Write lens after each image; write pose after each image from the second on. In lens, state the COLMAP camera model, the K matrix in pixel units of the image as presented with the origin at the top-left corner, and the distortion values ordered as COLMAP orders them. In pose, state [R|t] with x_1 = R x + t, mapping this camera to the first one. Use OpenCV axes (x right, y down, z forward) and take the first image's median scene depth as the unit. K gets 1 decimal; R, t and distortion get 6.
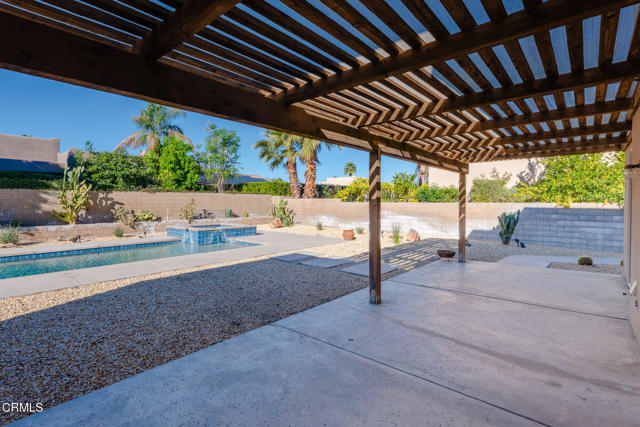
lens RADIAL K [[301.7, 0, 311.6], [0, 301.7, 207.5], [0, 0, 1]] dist [-0.003270, 0.004187]
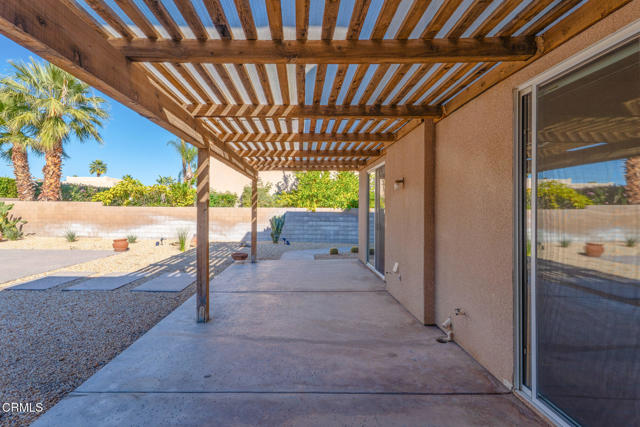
lens RADIAL K [[301.7, 0, 300.6], [0, 301.7, 208.0], [0, 0, 1]] dist [-0.003270, 0.004187]
pose [[0.768903, 0.001503, 0.639364, -0.074185], [0.007653, 0.999904, -0.011554, 0.000180], [-0.639320, 0.013777, 0.768817, 0.082506]]
